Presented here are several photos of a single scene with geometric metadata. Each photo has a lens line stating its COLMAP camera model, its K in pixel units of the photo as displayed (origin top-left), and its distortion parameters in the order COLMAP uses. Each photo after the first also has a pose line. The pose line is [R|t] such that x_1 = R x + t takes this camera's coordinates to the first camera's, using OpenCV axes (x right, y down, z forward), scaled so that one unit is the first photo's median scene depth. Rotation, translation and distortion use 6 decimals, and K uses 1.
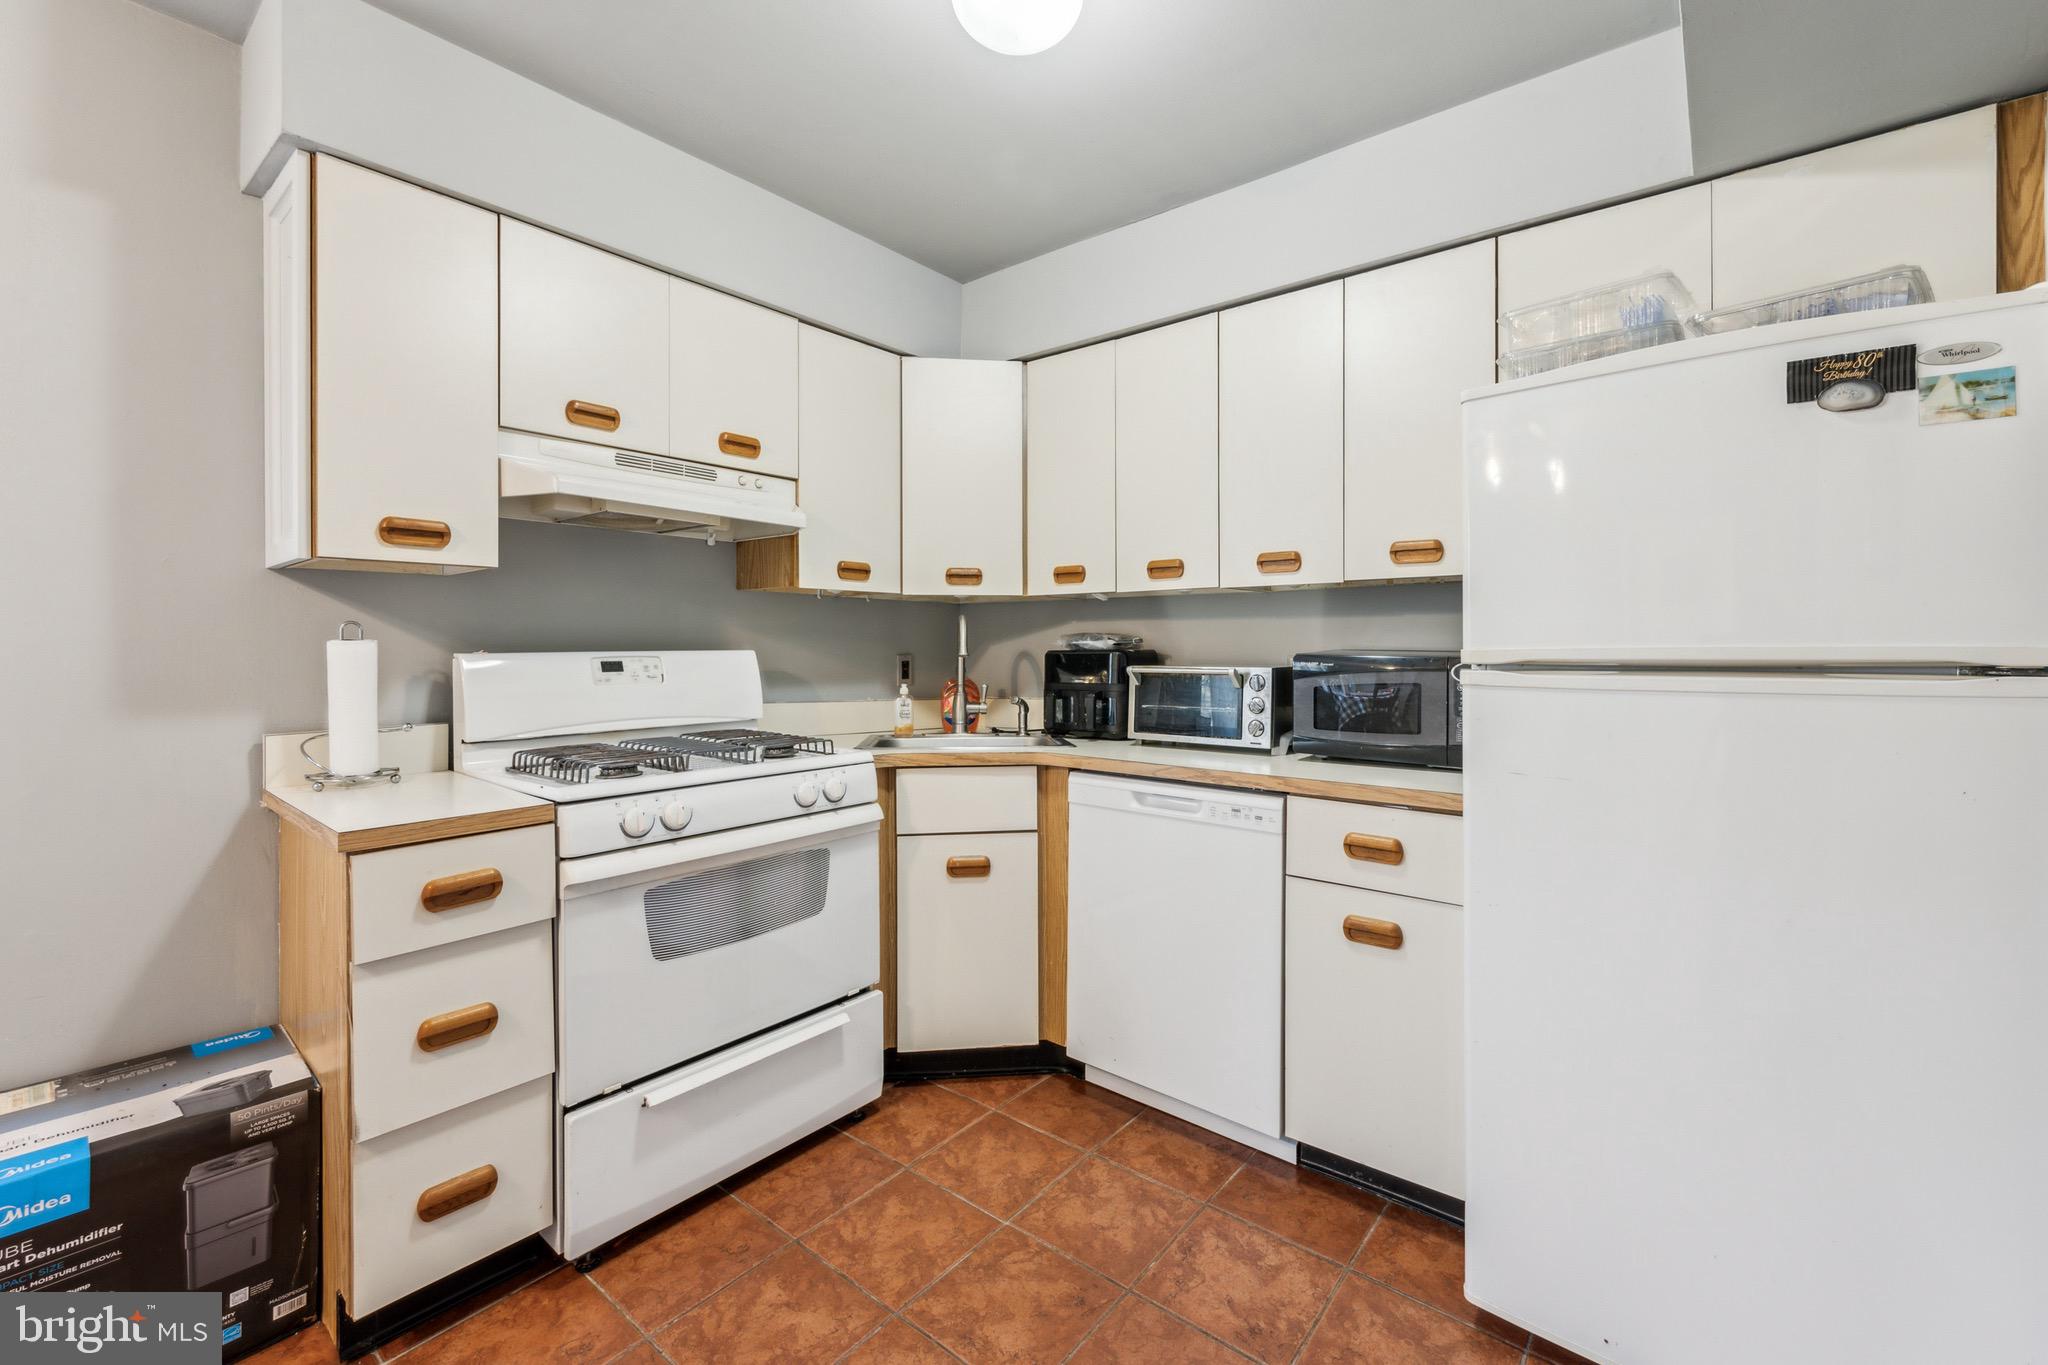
lens RADIAL K [[833.9, 0, 1042.7], [0, 833.9, 647.5], [0, 0, 1]] dist [0.001460, -0.001681]
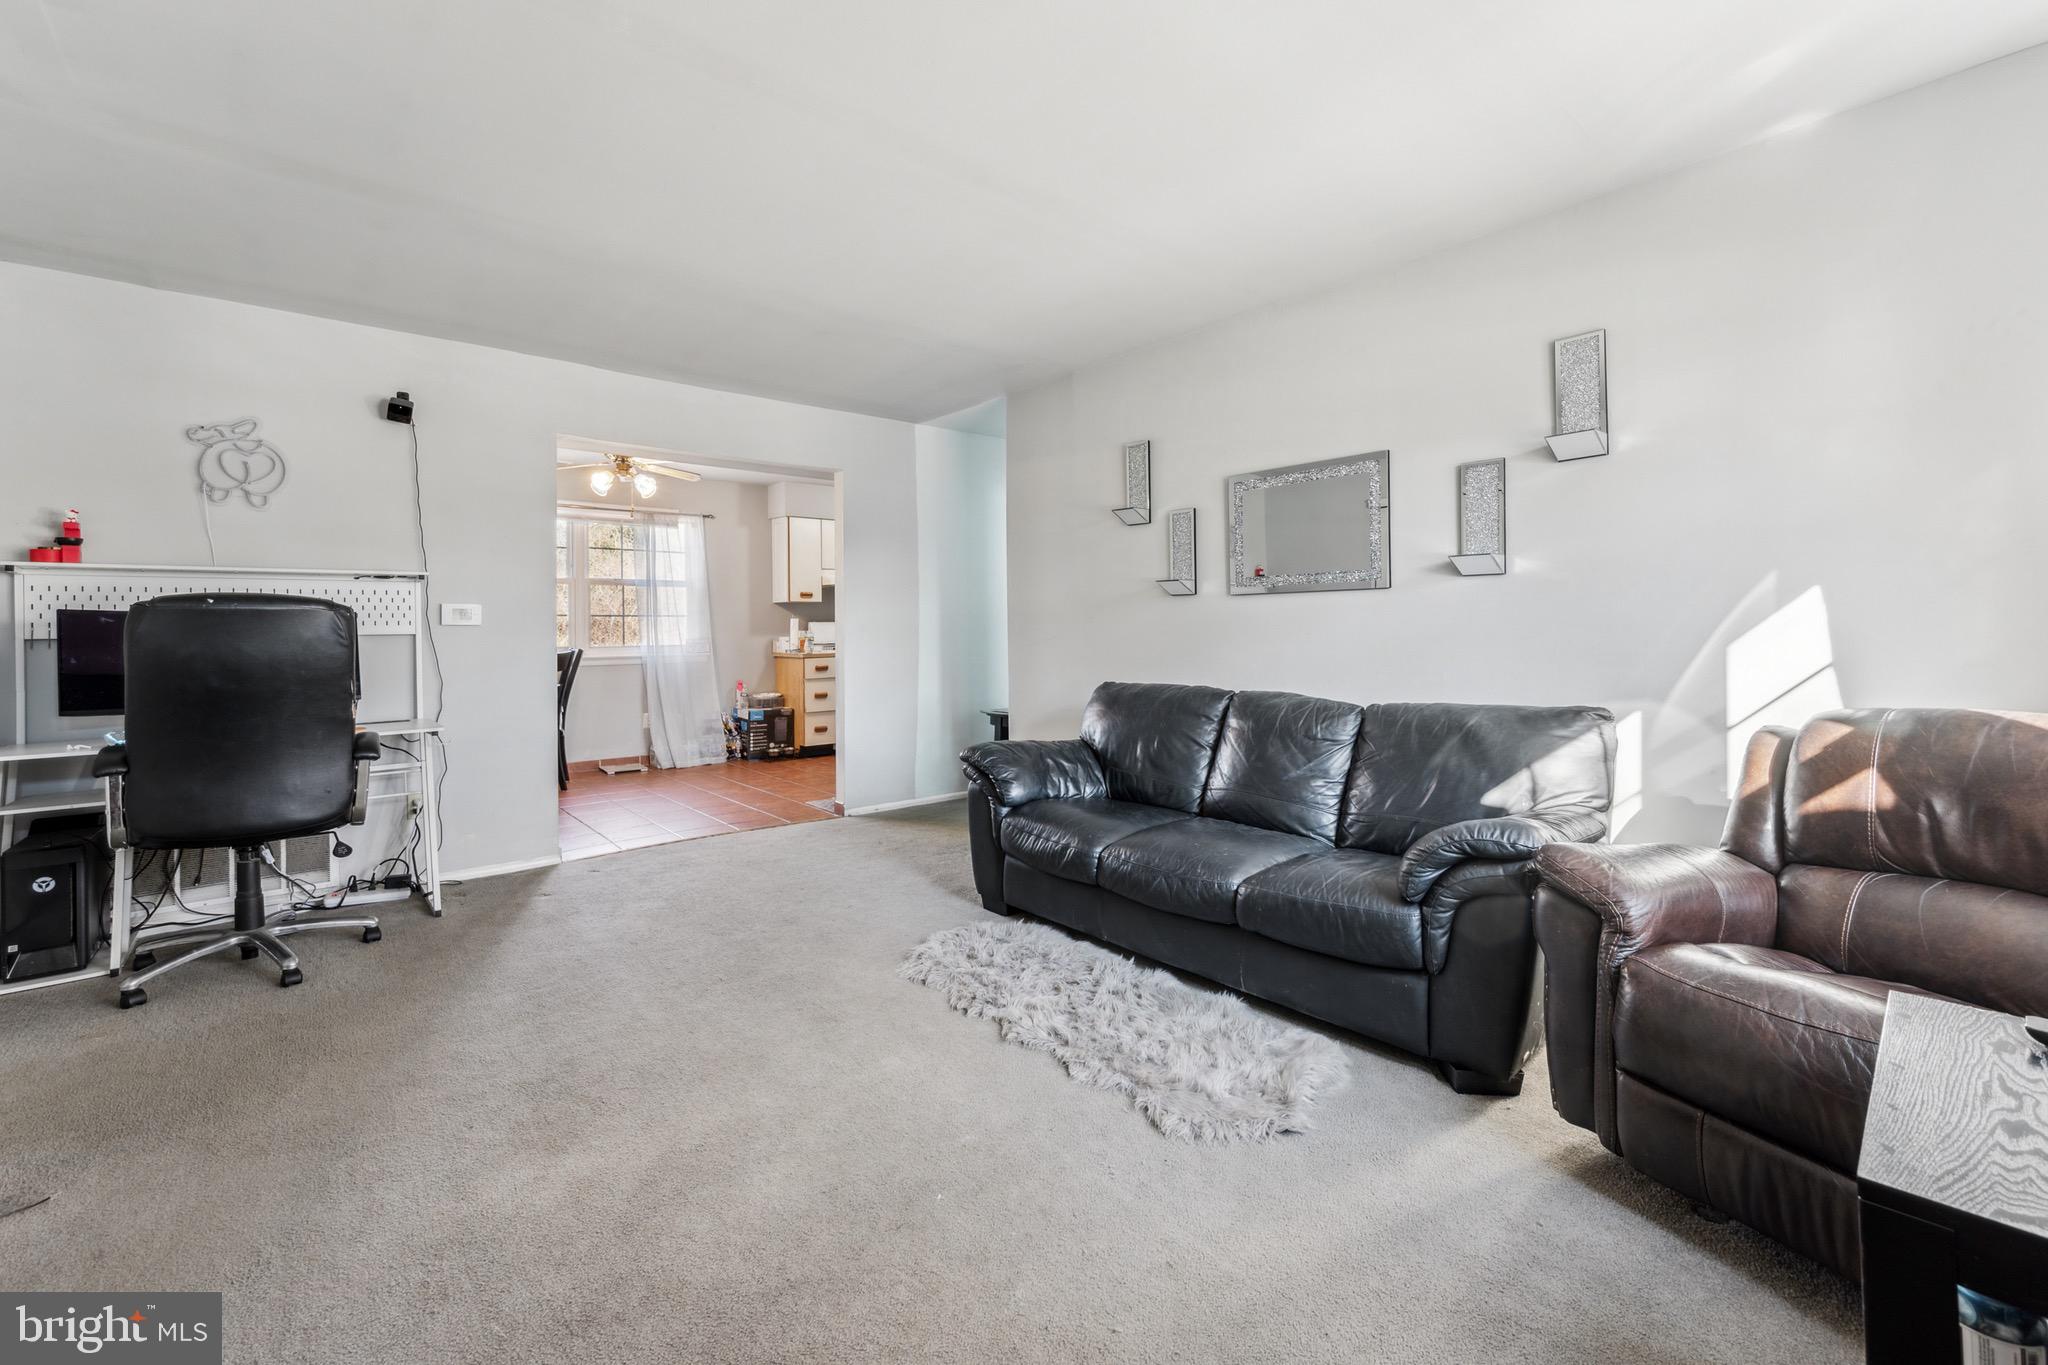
lens RADIAL K [[833.9, 0, 1057.2], [0, 833.9, 618.9], [0, 0, 1]] dist [0.001460, -0.001681]
pose [[0.989632, 0.000871, -0.143625, 1.176663], [-0.000474, 0.999996, 0.002795, -0.019013], [0.143627, -0.002698, 0.989628, -3.101284]]
